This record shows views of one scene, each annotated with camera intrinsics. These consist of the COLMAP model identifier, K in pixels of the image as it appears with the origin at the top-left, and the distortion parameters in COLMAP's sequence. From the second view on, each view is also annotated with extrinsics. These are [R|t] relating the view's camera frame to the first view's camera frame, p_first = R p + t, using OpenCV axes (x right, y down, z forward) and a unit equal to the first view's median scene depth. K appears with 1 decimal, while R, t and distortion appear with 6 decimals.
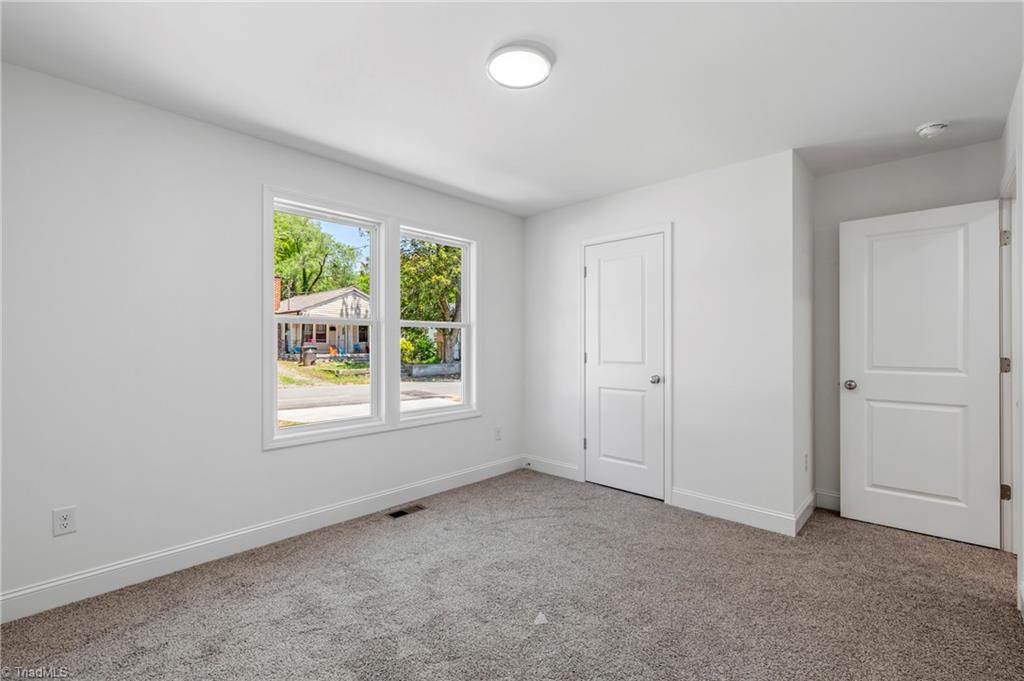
lens RADIAL K [[453.3, 0, 513.4], [0, 453.3, 340.4], [0, 0, 1]] dist [0.001742, 0.000249]
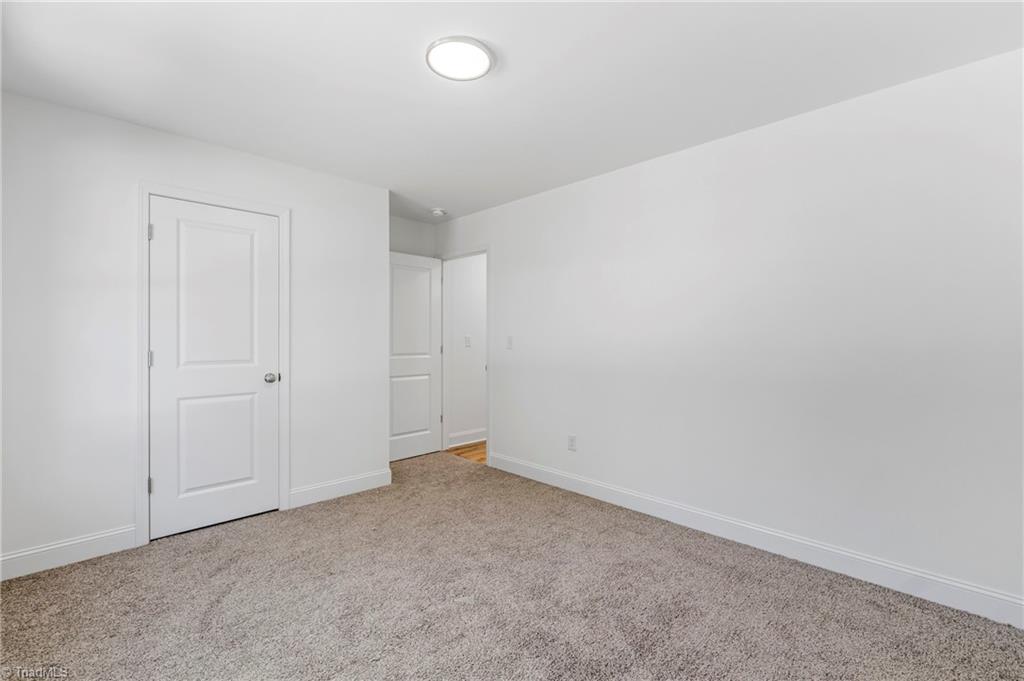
lens RADIAL K [[453.3, 0, 512.1], [0, 453.3, 337.5], [0, 0, 1]] dist [0.001742, 0.000249]
pose [[0.032366, 0.002016, 0.999474, -0.575011], [-0.007270, 0.999972, -0.001782, 0.004497], [-0.999450, -0.007208, 0.032380, 0.503038]]
